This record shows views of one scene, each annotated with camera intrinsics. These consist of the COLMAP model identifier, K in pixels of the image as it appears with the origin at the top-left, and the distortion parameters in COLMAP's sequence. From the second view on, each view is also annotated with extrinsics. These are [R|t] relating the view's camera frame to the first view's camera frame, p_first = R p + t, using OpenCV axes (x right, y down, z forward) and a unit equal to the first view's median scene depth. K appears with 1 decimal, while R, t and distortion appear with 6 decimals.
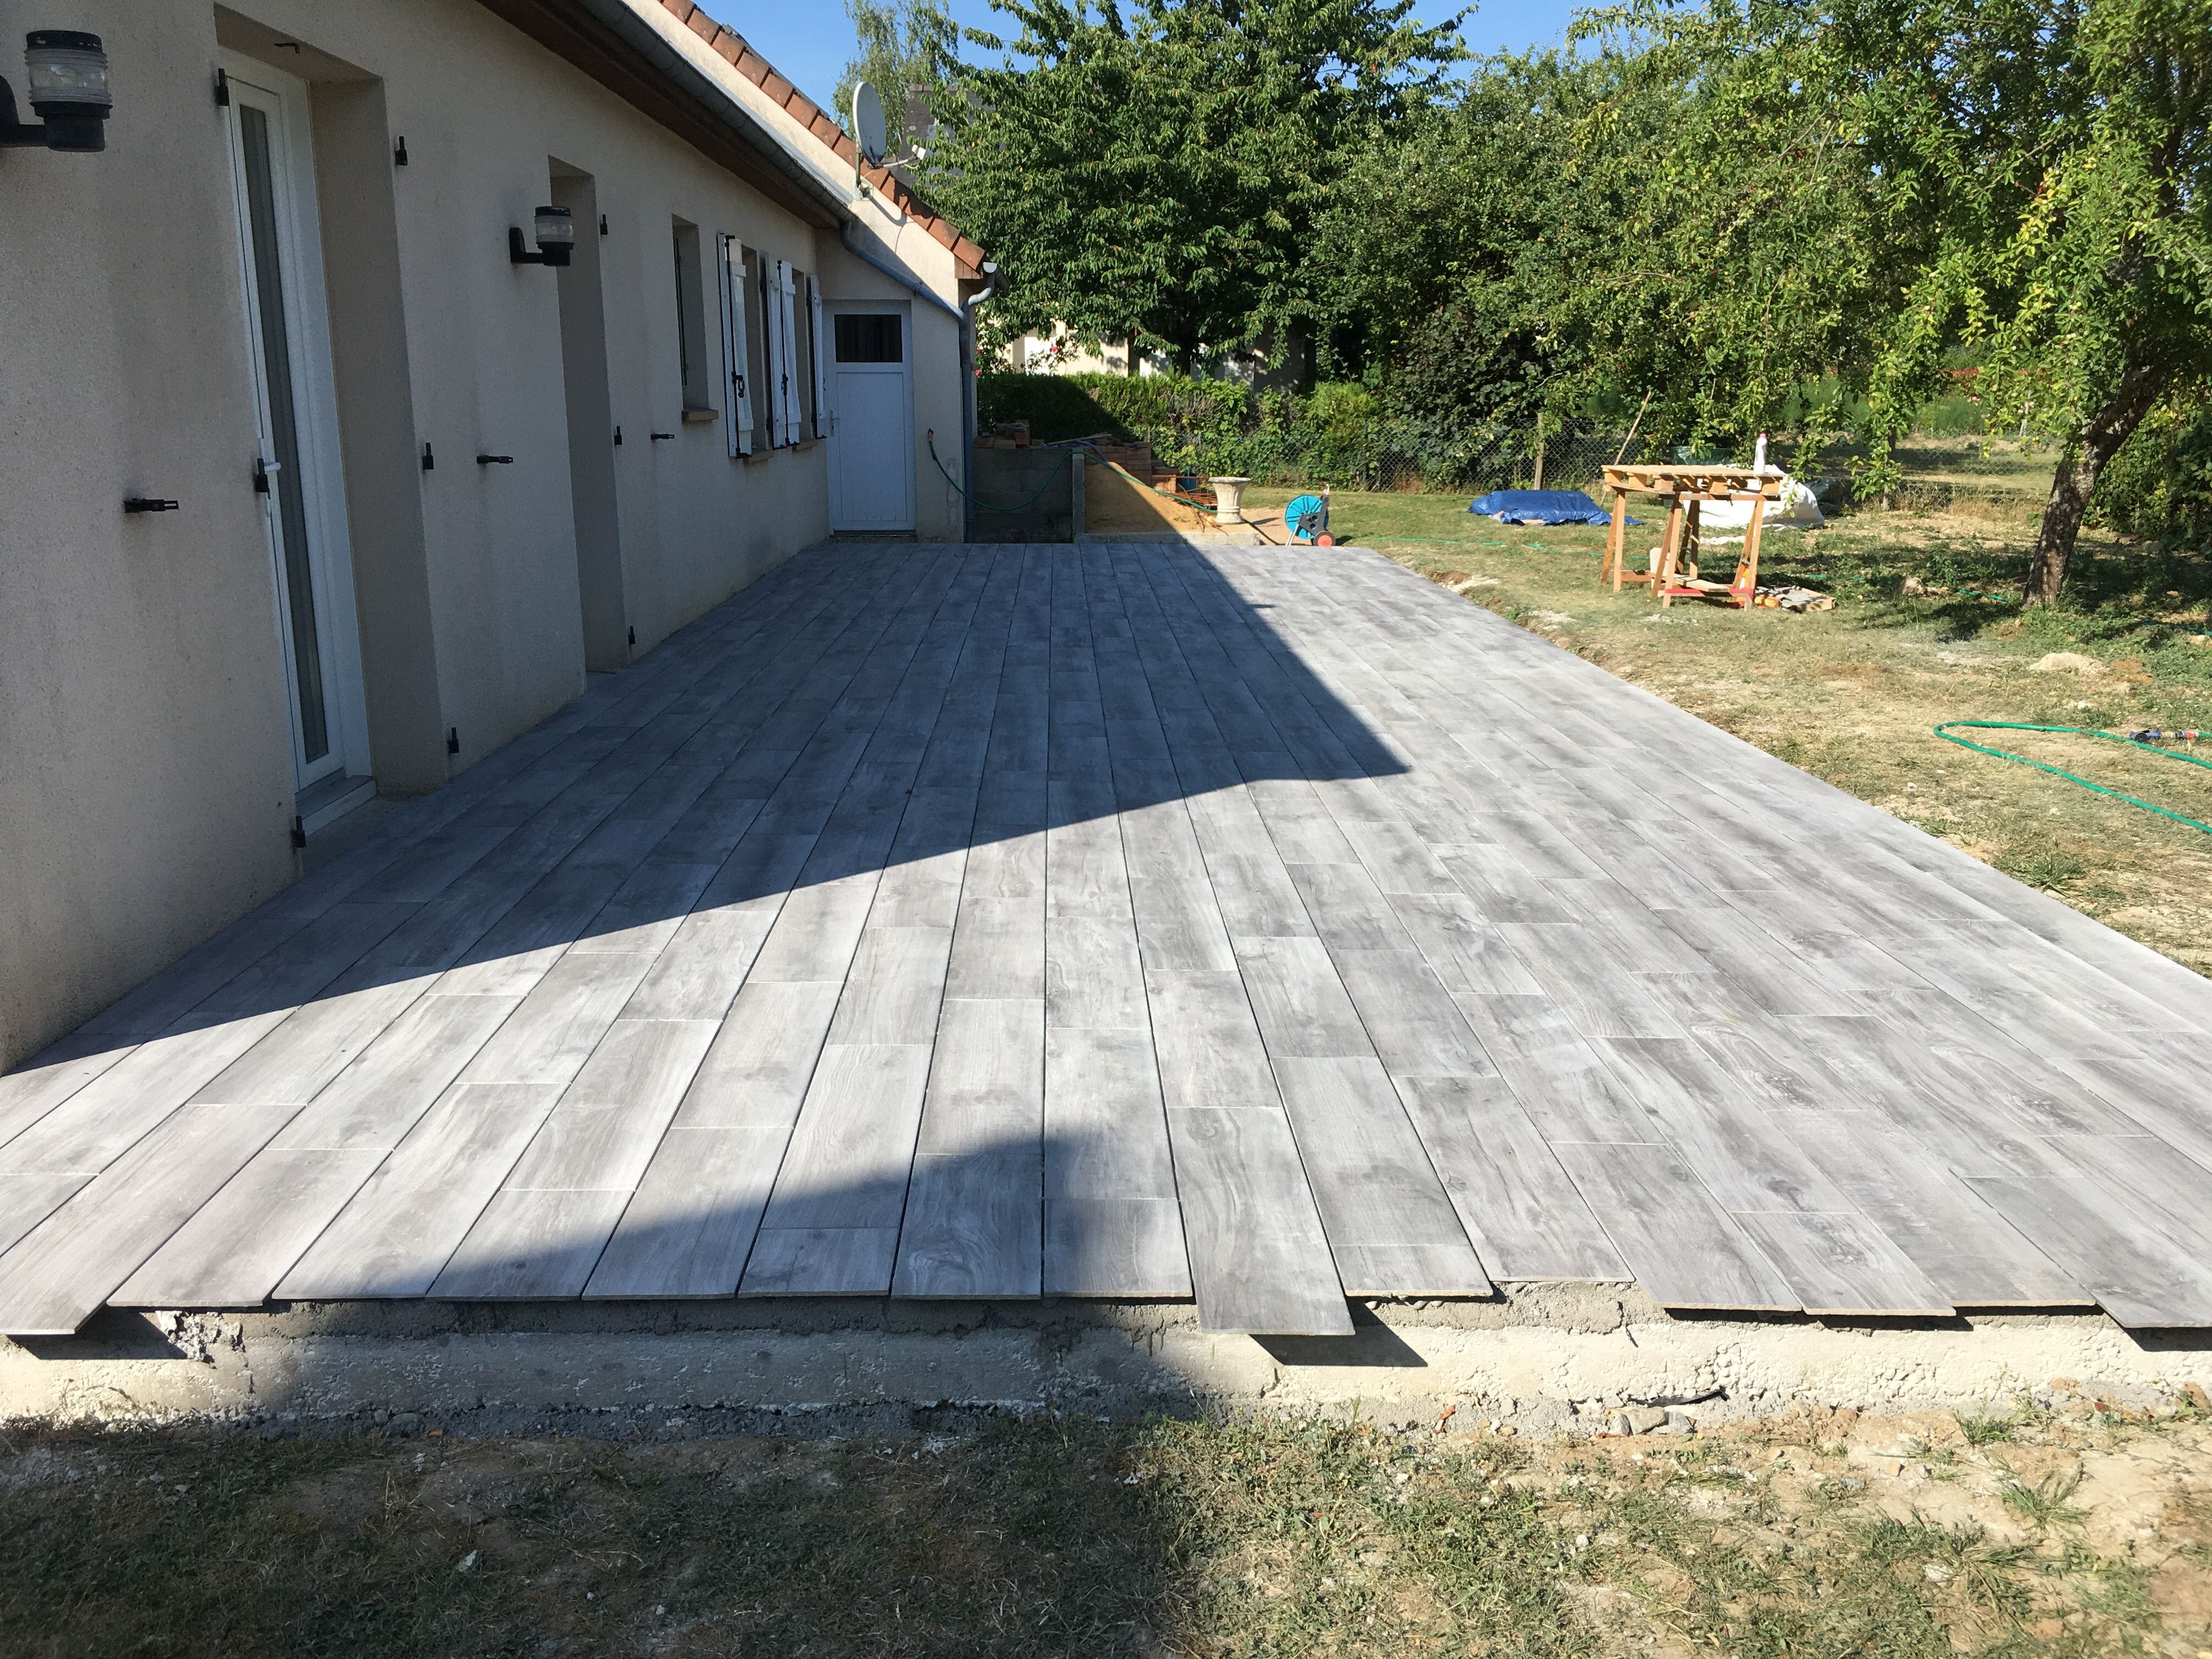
lens RADIAL K [[1896.4, 0, 1108.8], [0, 1896.4, 844.5], [0, 0, 1]] dist [0.078915, -0.110049]
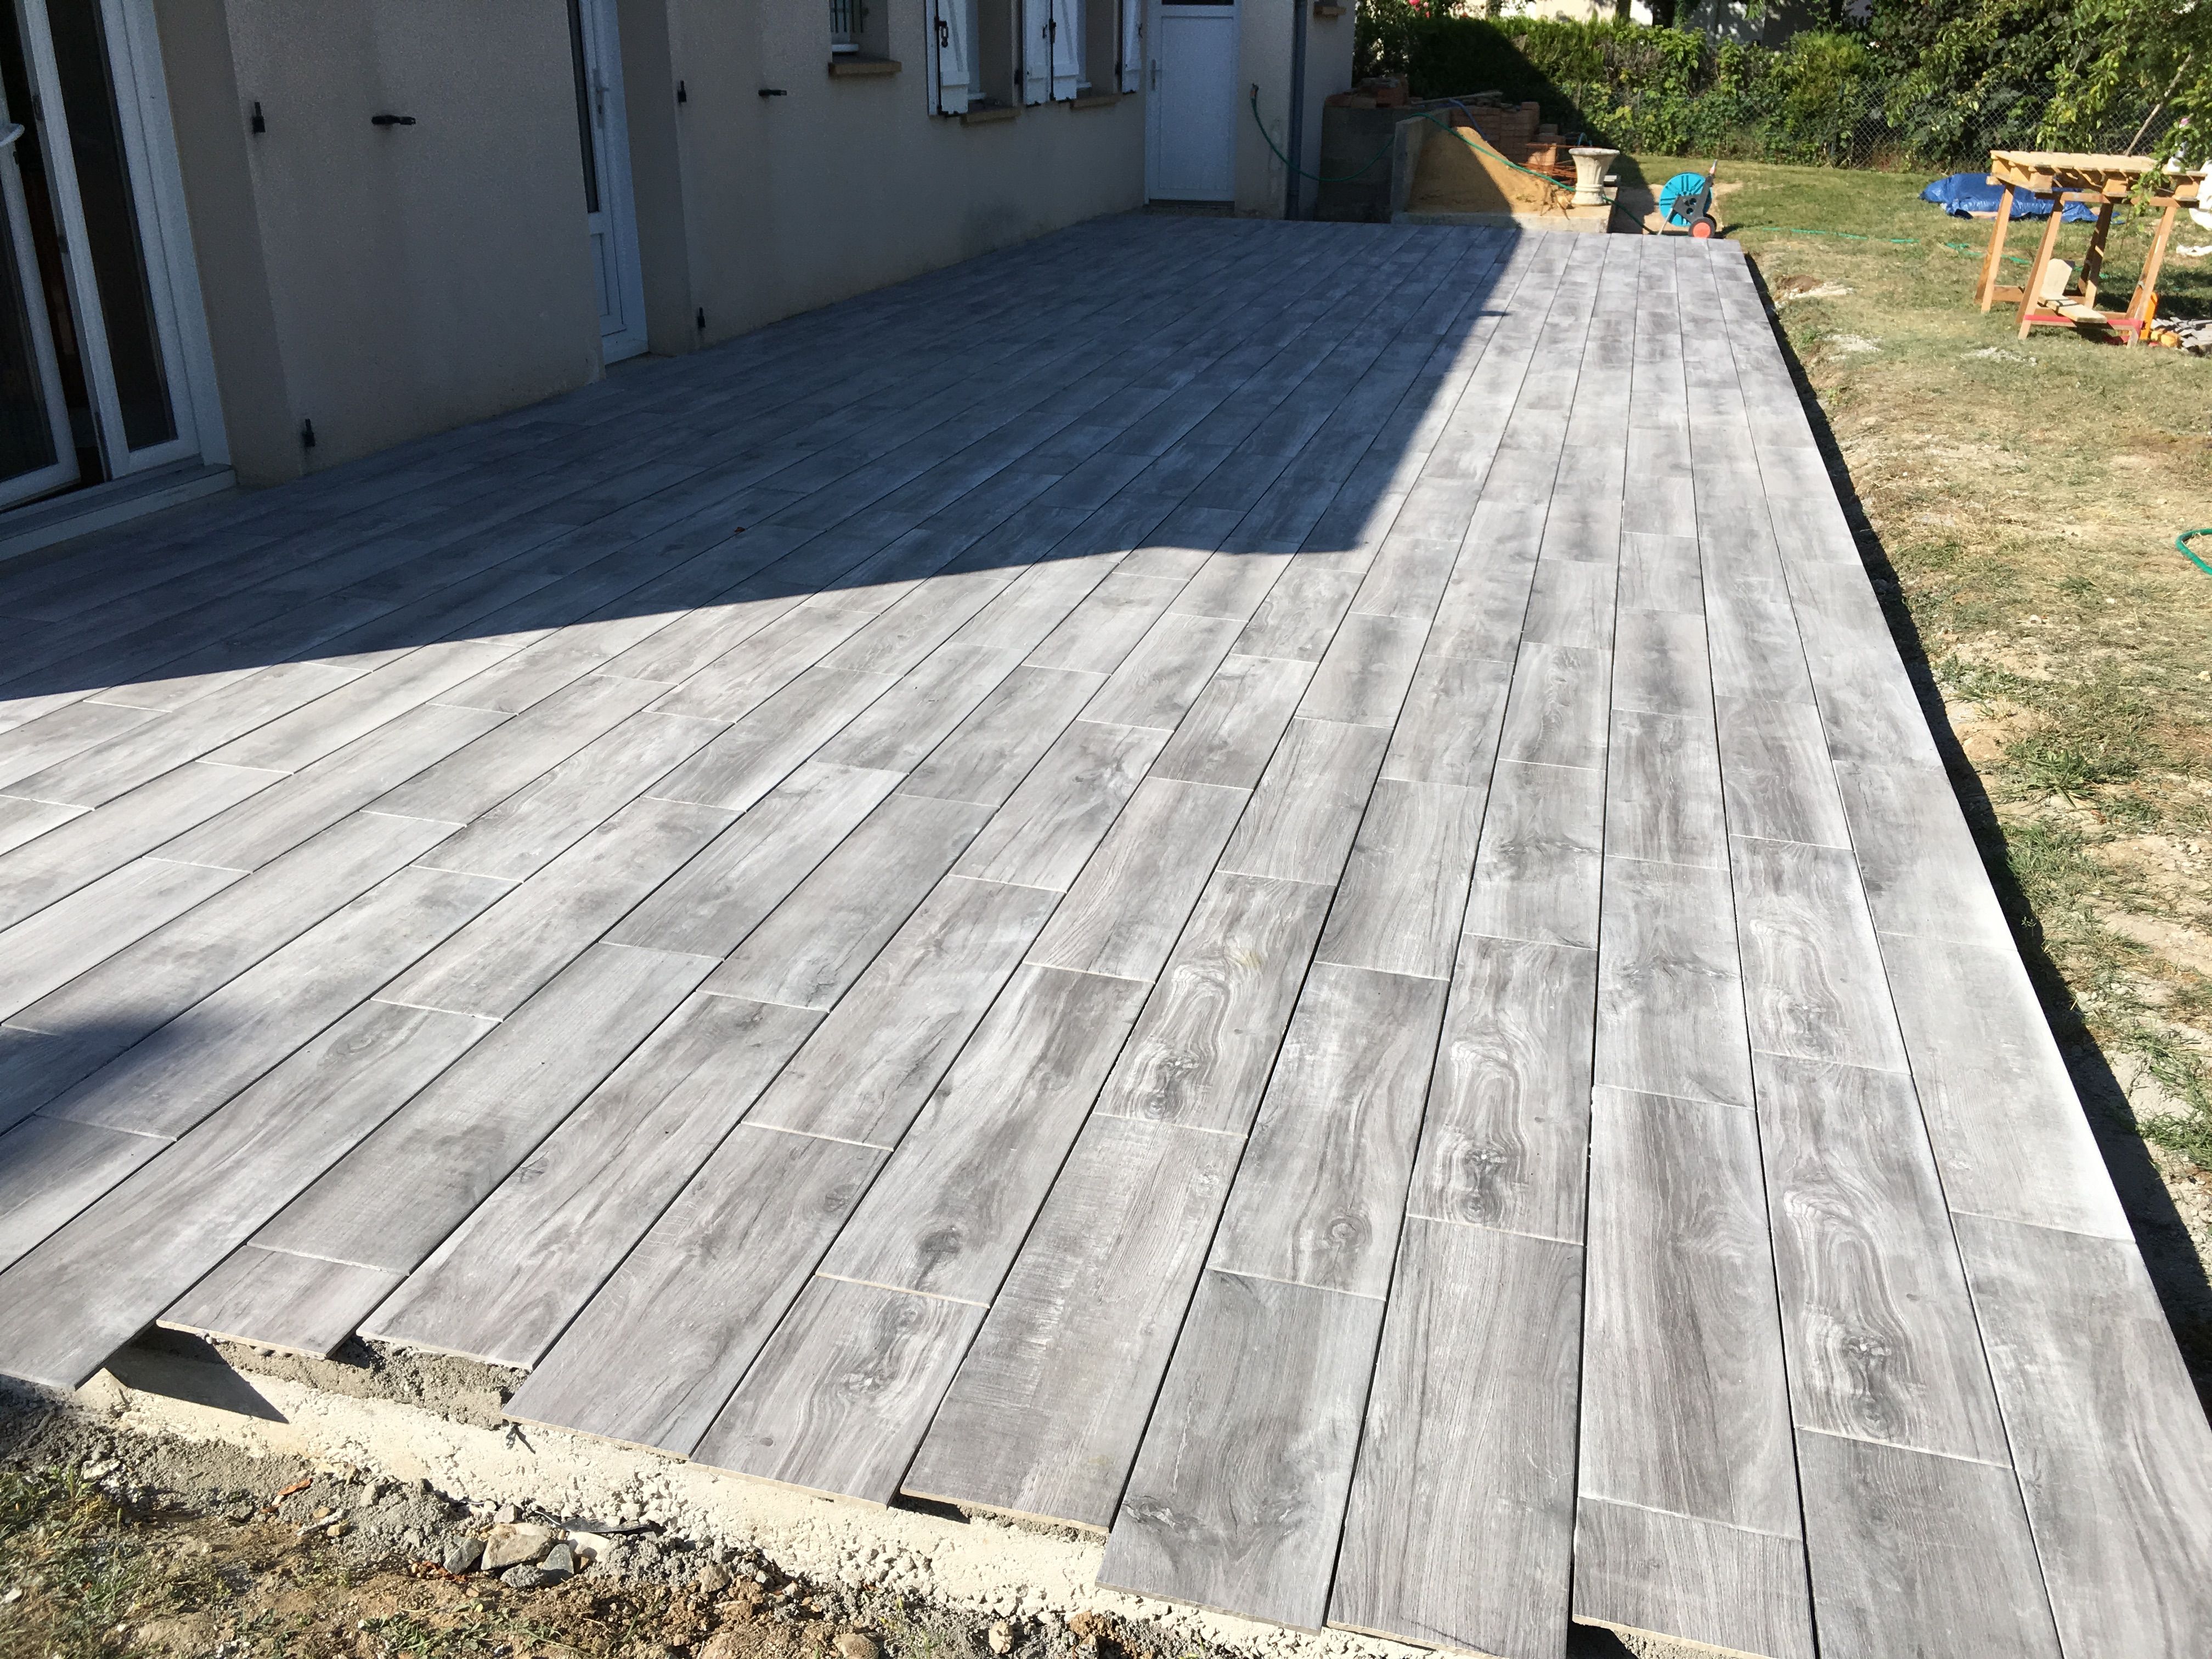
lens RADIAL K [[1896.4, 0, 1111.7], [0, 1896.4, 832.4], [0, 0, 1]] dist [0.078915, -0.110049]
pose [[0.958341, 0.122088, -0.258218, 0.435517], [-0.078865, 0.982004, 0.171605, -0.078298], [0.274522, -0.144092, 0.950724, 0.262259]]
